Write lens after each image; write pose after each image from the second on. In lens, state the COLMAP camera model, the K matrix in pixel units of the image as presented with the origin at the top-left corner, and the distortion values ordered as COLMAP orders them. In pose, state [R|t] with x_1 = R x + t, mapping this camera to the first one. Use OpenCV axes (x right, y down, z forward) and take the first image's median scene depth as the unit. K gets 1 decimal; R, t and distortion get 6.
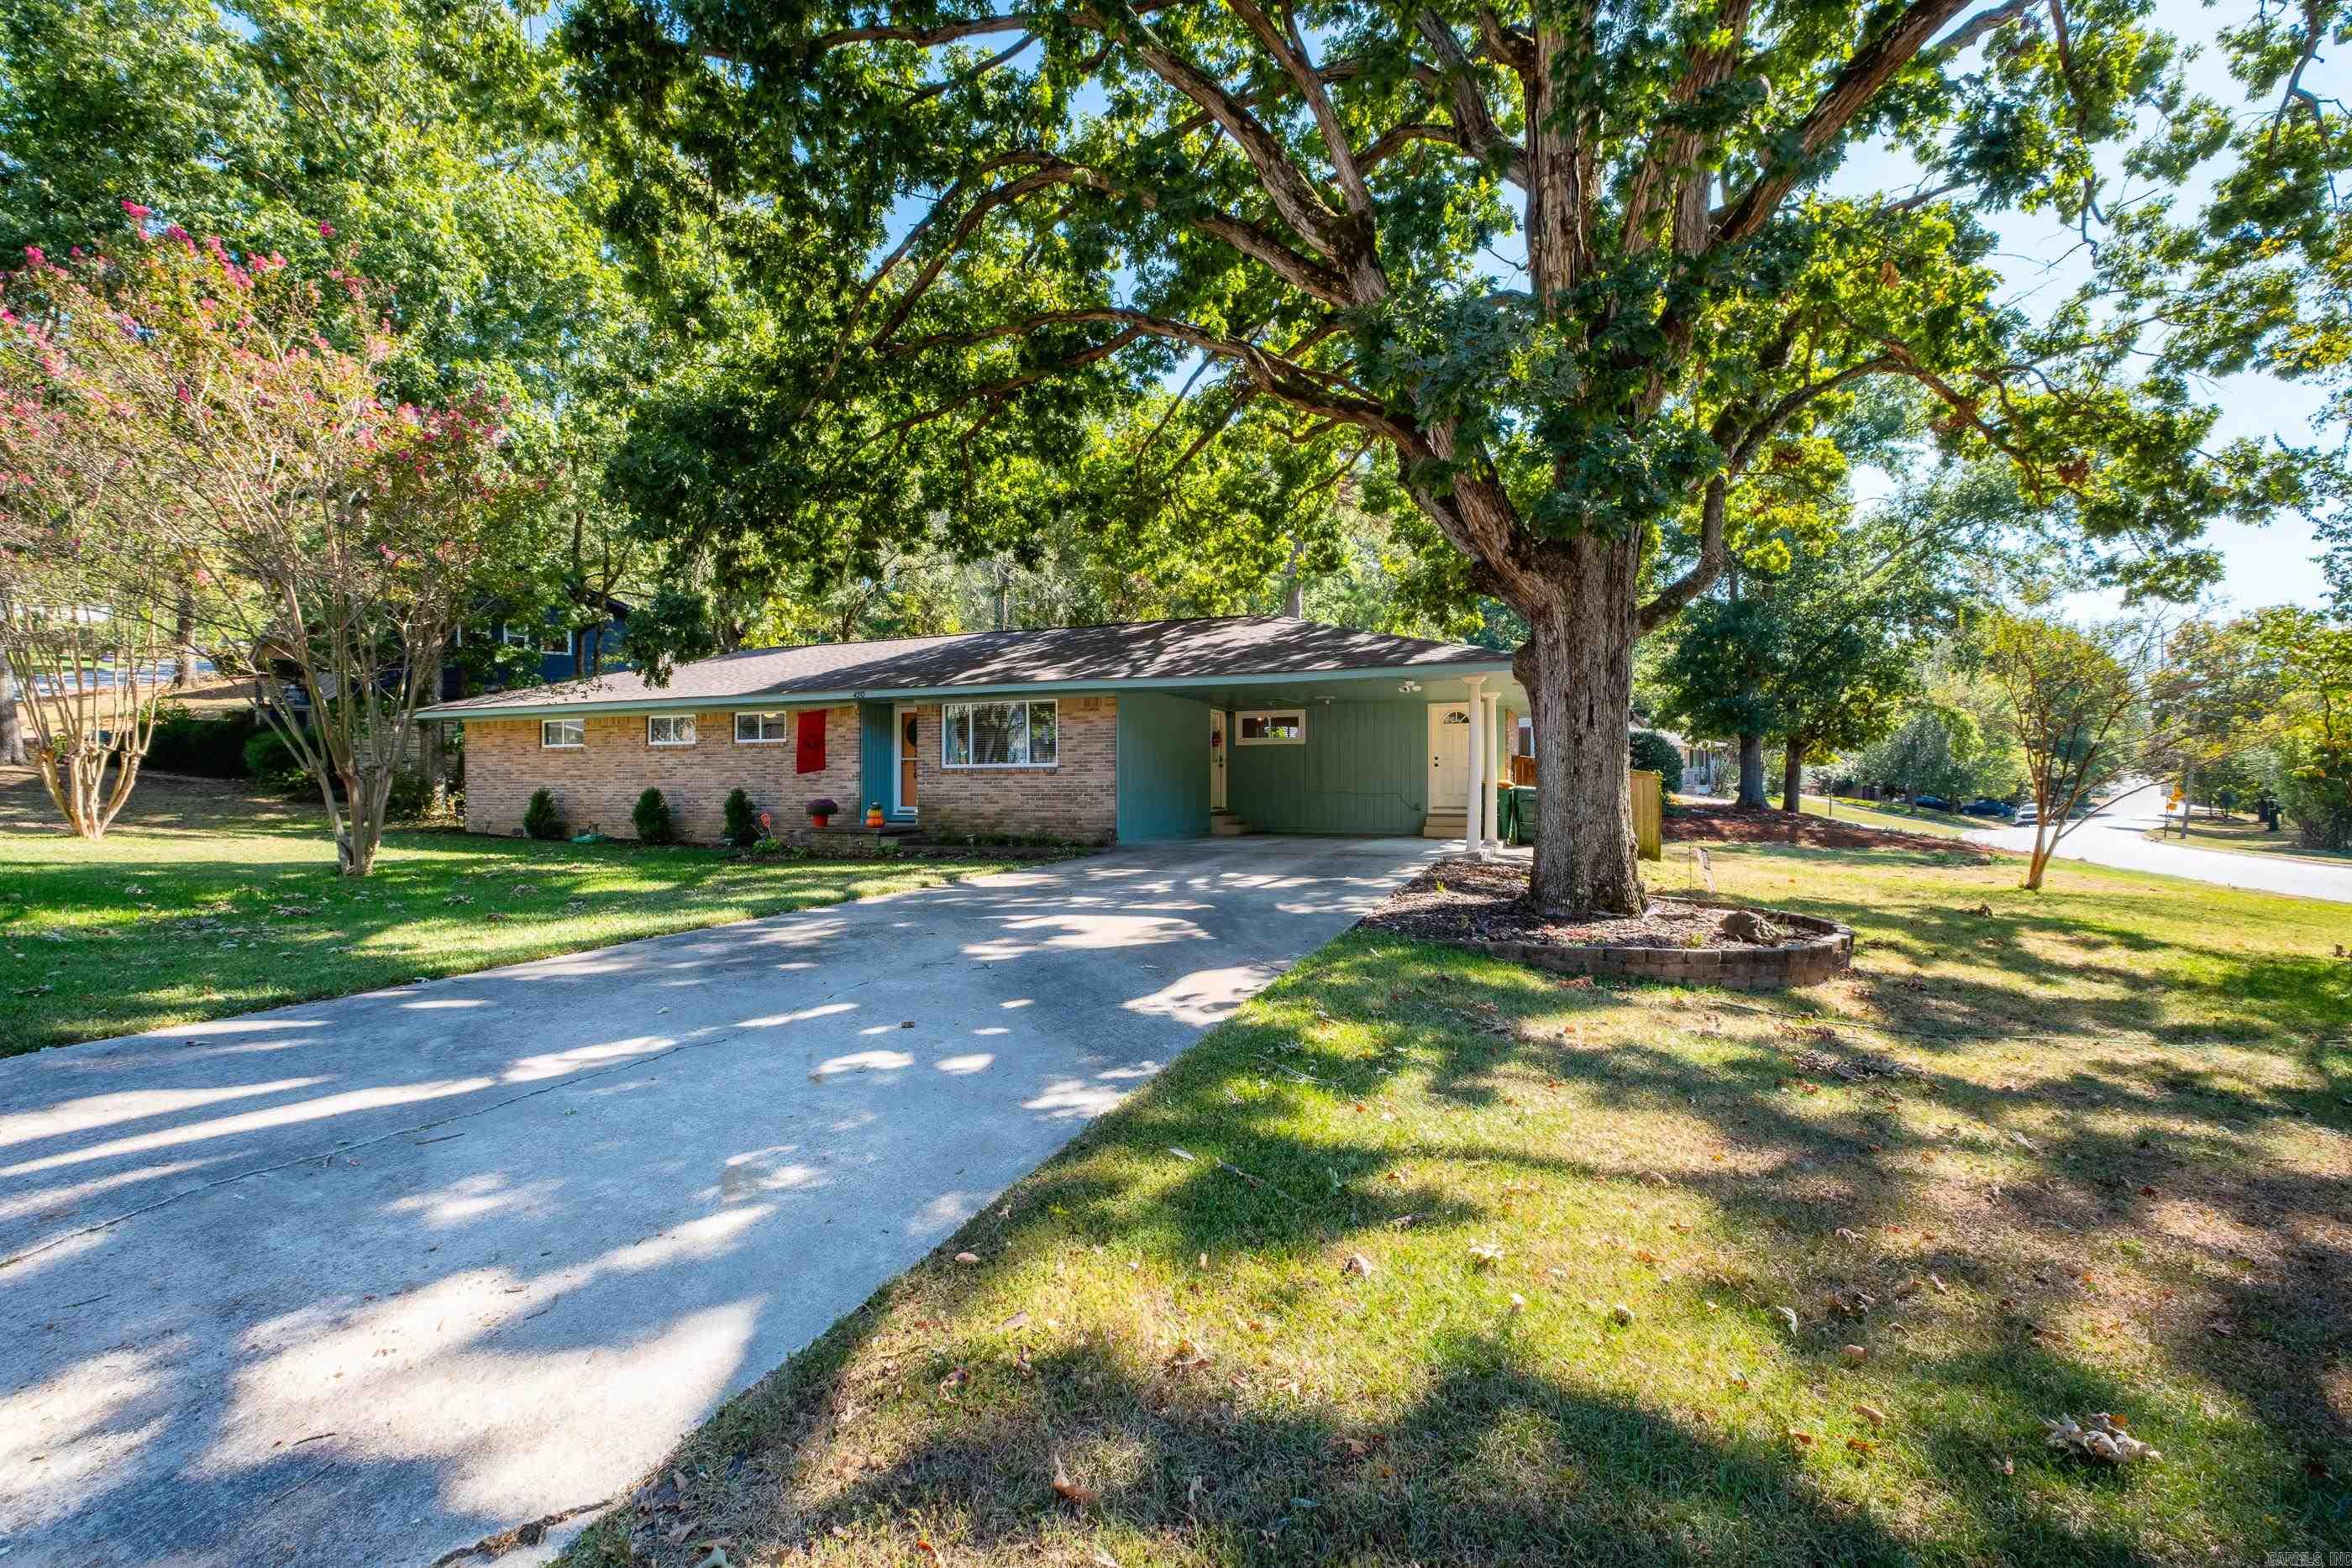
lens RADIAL K [[1017.1, 0, 1192.9], [0, 1017.1, 776.6], [0, 0, 1]] dist [0.007739, -0.004502]
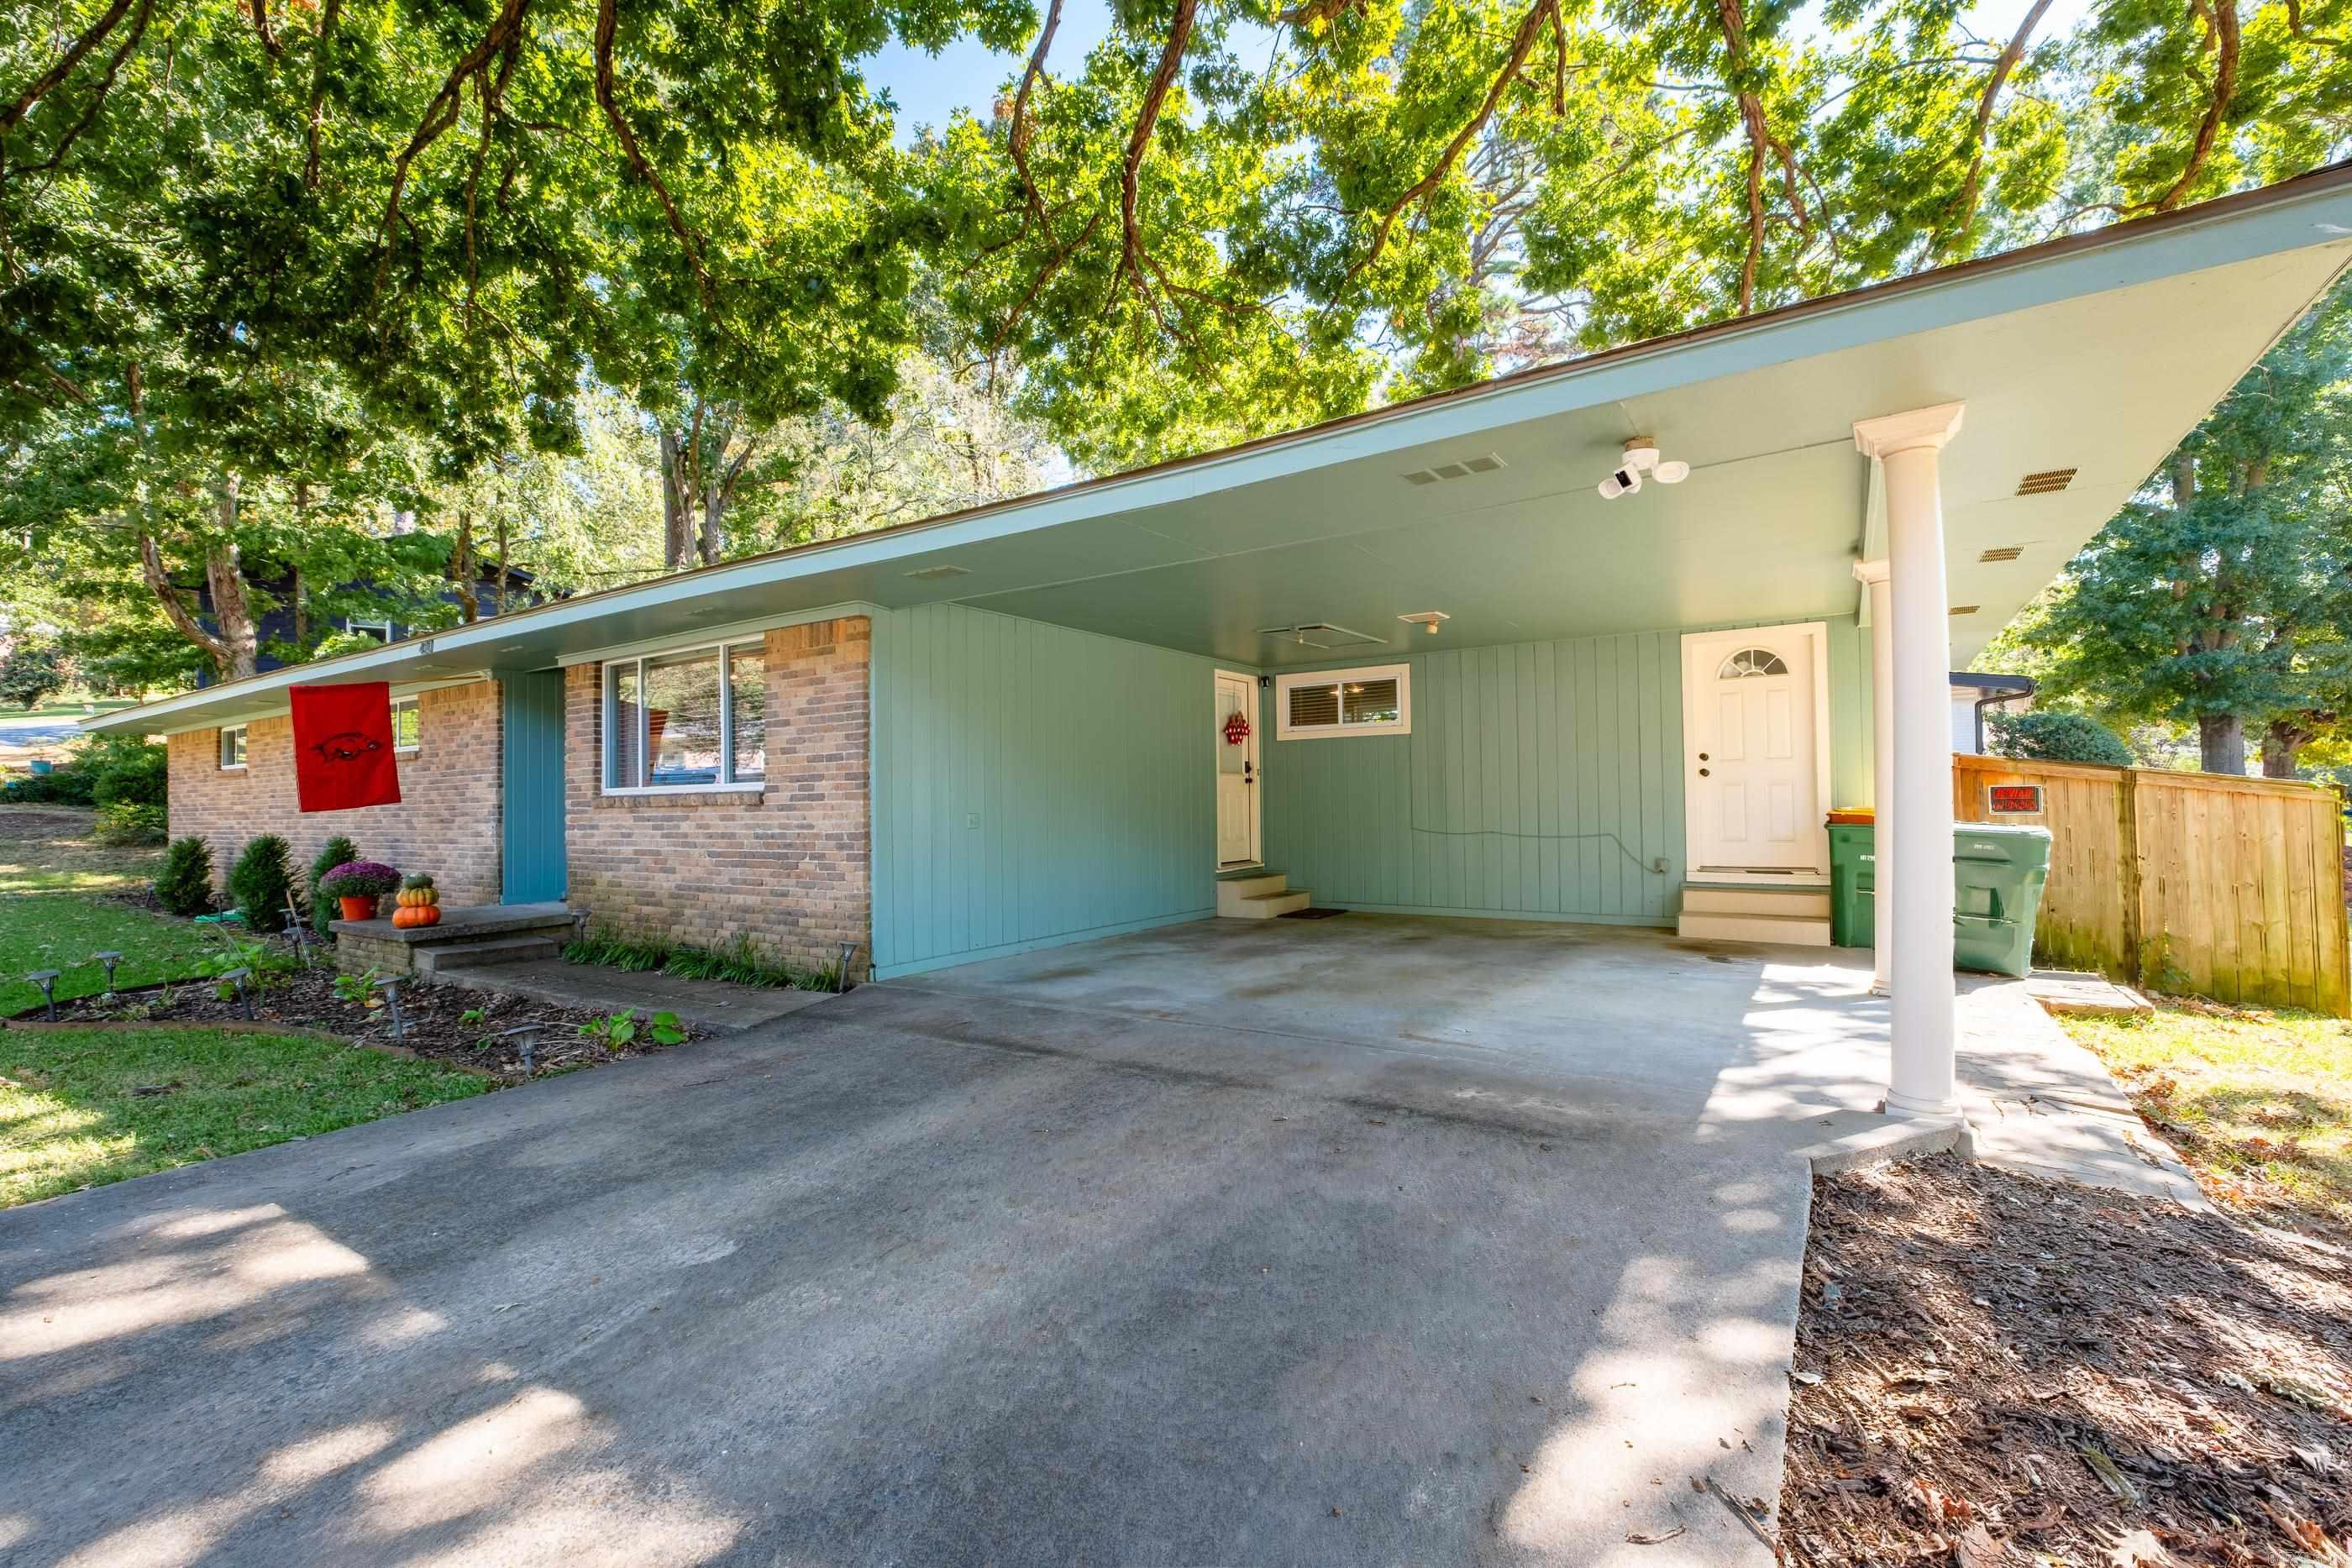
lens RADIAL K [[1017.1, 0, 1174.4], [0, 1017.1, 768.4], [0, 0, 1]] dist [0.007739, -0.004502]
pose [[0.978942, -0.017641, -0.203377, 0.098390], [0.012671, 0.999589, -0.025715, -0.004116], [0.203747, 0.022597, 0.978763, 0.493830]]
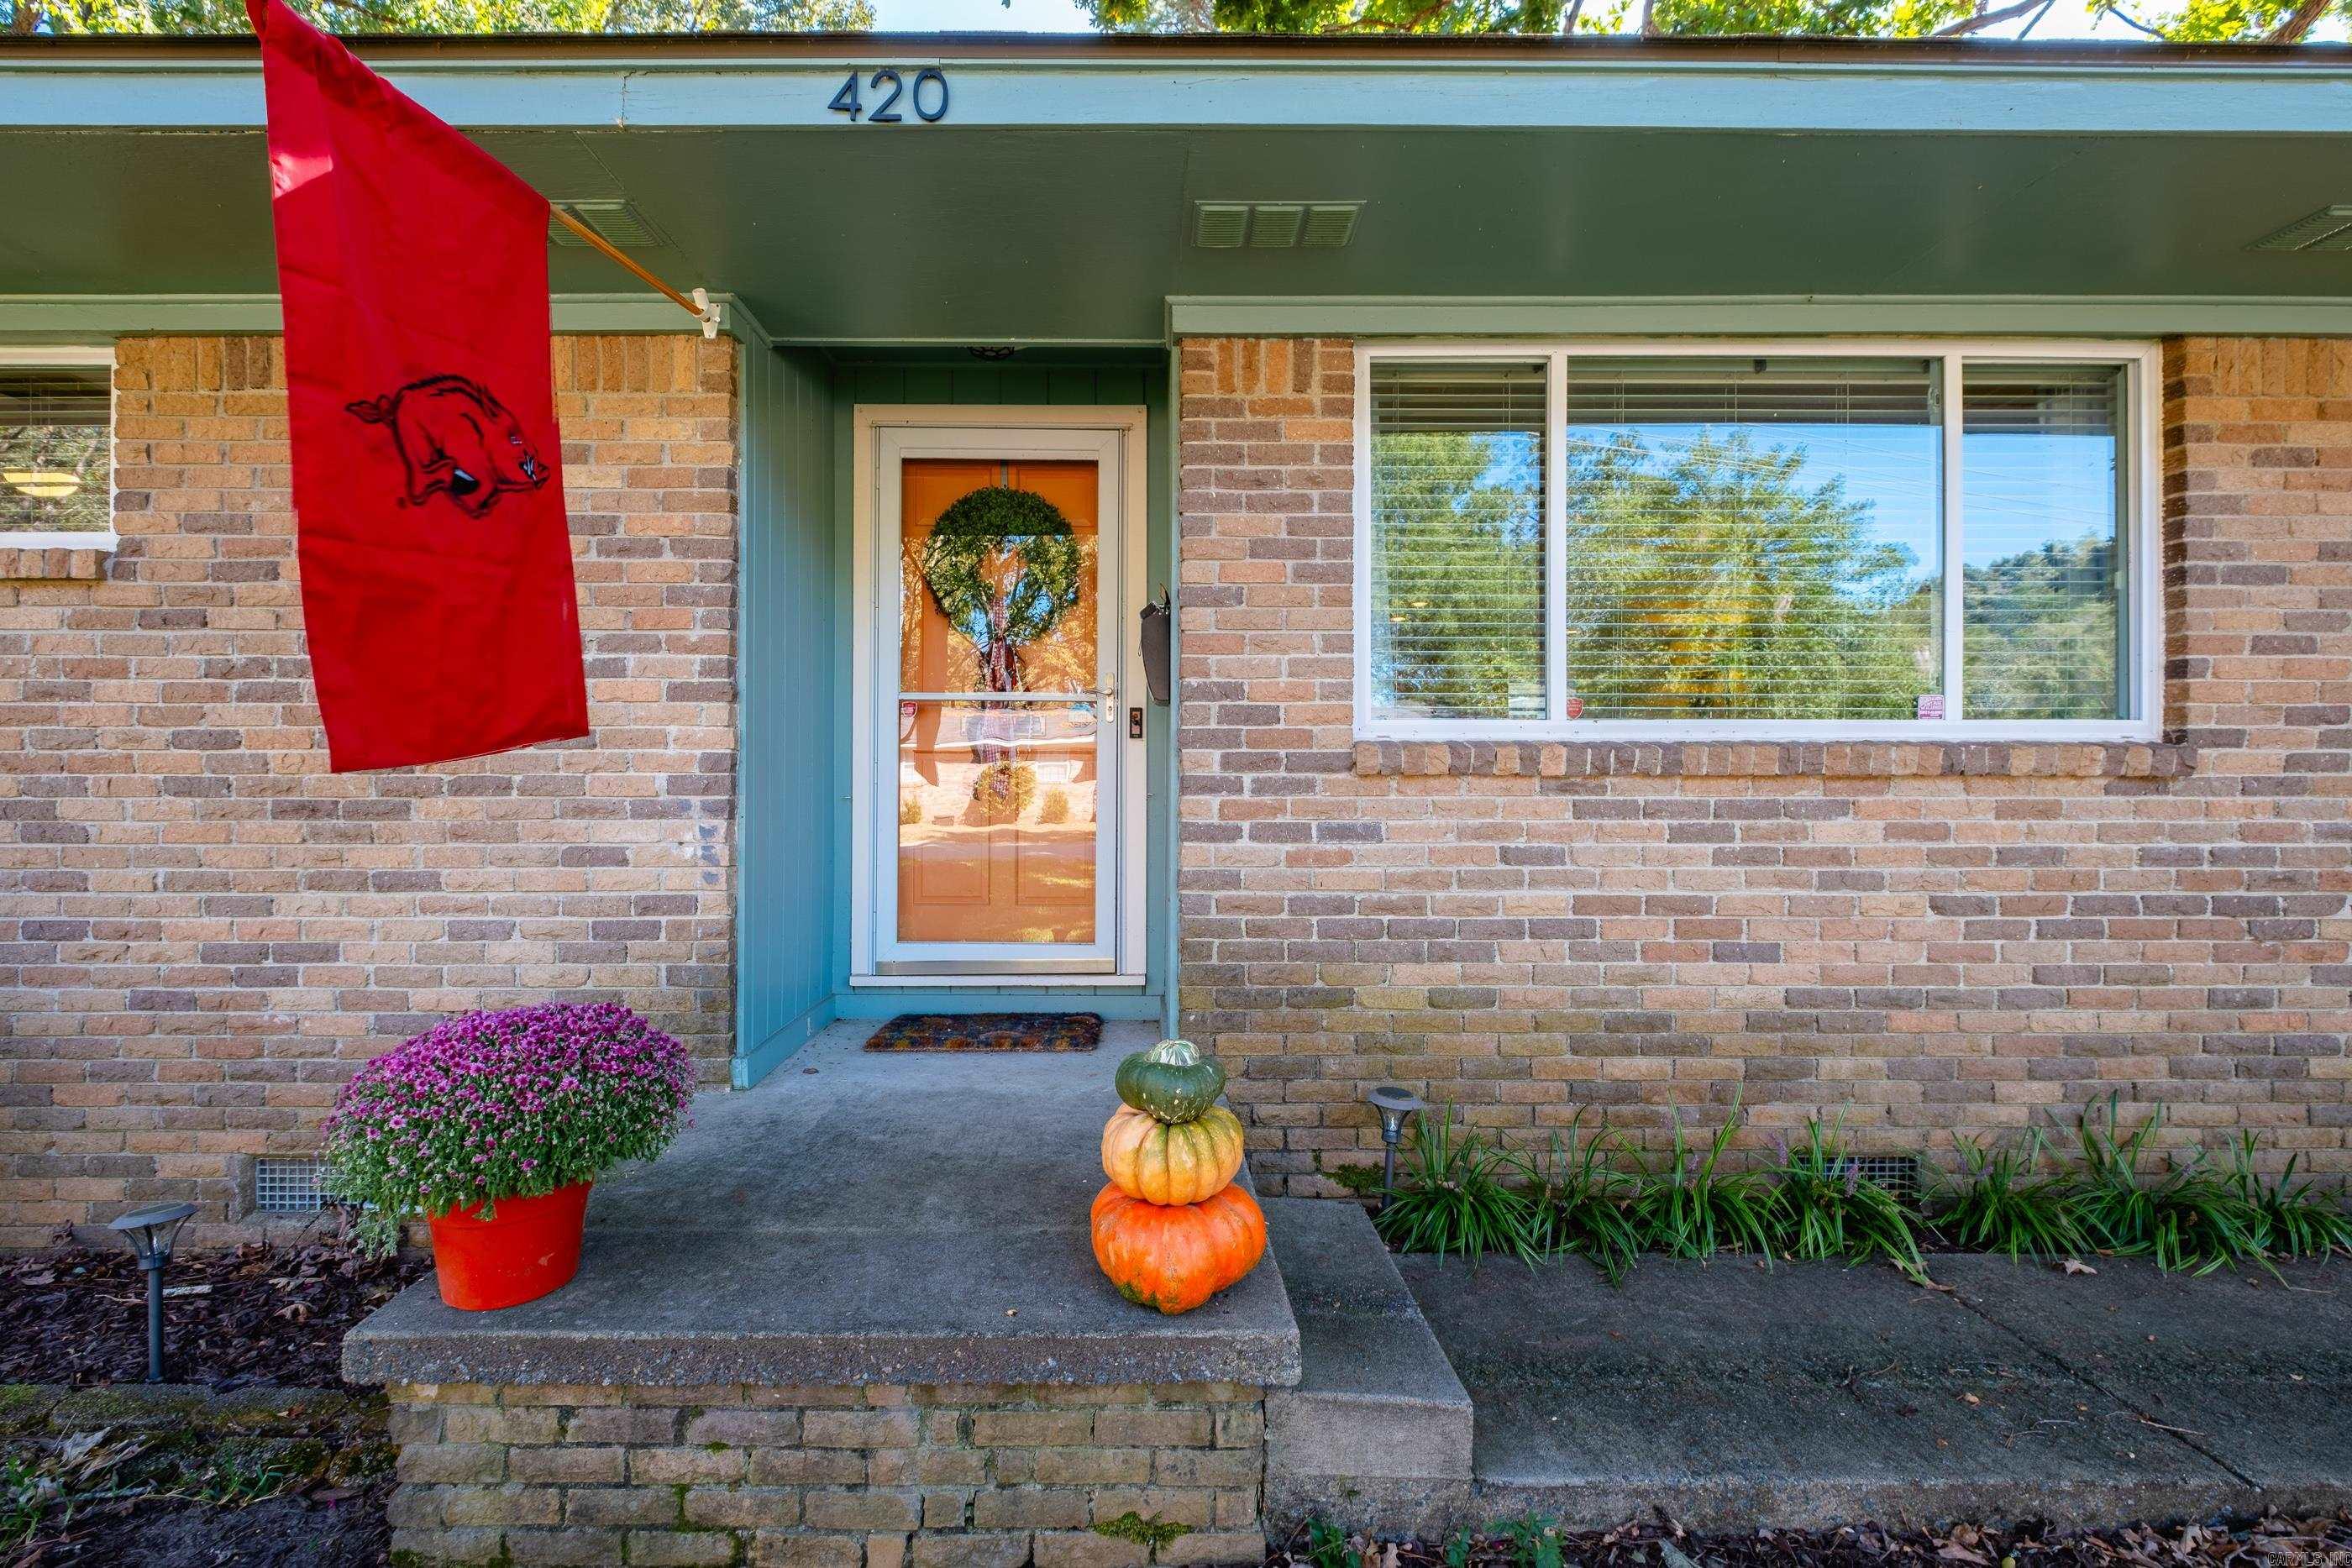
lens RADIAL K [[1017.1, 0, 1169.0], [0, 1017.1, 786.5], [0, 0, 1]] dist [0.007739, -0.004502]
pose [[0.927326, 0.006721, 0.374194, -0.284262], [-0.006027, 0.999977, -0.003027, -0.000083], [-0.374206, 0.000552, 0.927346, 0.727585]]
